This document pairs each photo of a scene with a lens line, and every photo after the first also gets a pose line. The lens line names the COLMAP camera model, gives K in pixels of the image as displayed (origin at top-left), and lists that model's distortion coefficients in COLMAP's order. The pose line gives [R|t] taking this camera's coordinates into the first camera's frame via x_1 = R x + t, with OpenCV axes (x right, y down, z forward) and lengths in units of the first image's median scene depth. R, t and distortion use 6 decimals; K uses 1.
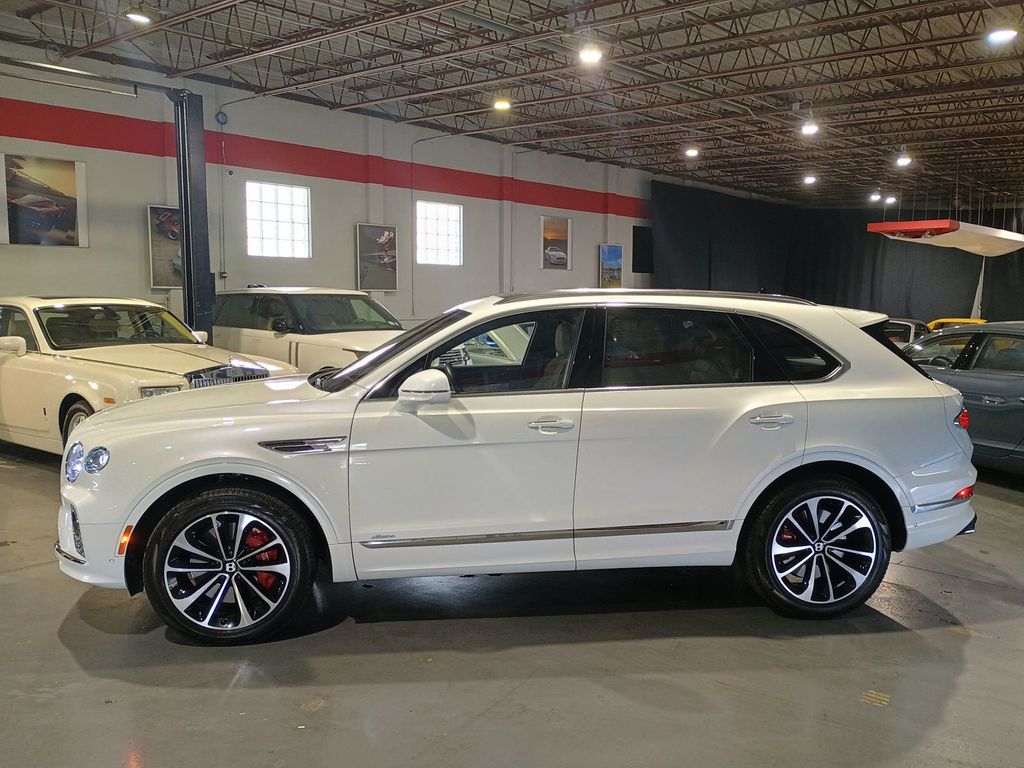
lens RADIAL K [[874.6, 0, 536.5], [0, 874.6, 376.5], [0, 0, 1]] dist [0.055928, -0.063697]
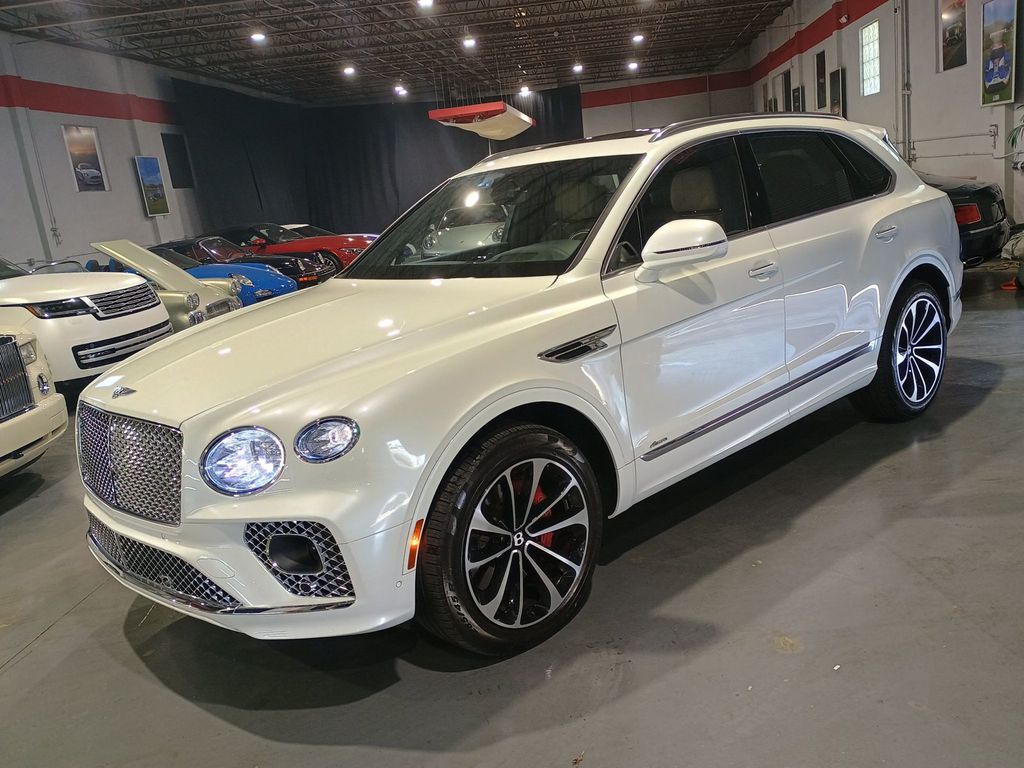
lens RADIAL K [[874.6, 0, 521.0], [0, 874.6, 386.2], [0, 0, 1]] dist [0.055928, -0.063697]
pose [[0.806306, -0.231750, 0.544208, -0.699941], [0.175951, 0.972375, 0.153392, -0.009212], [-0.564722, -0.027927, 0.824808, 0.426343]]
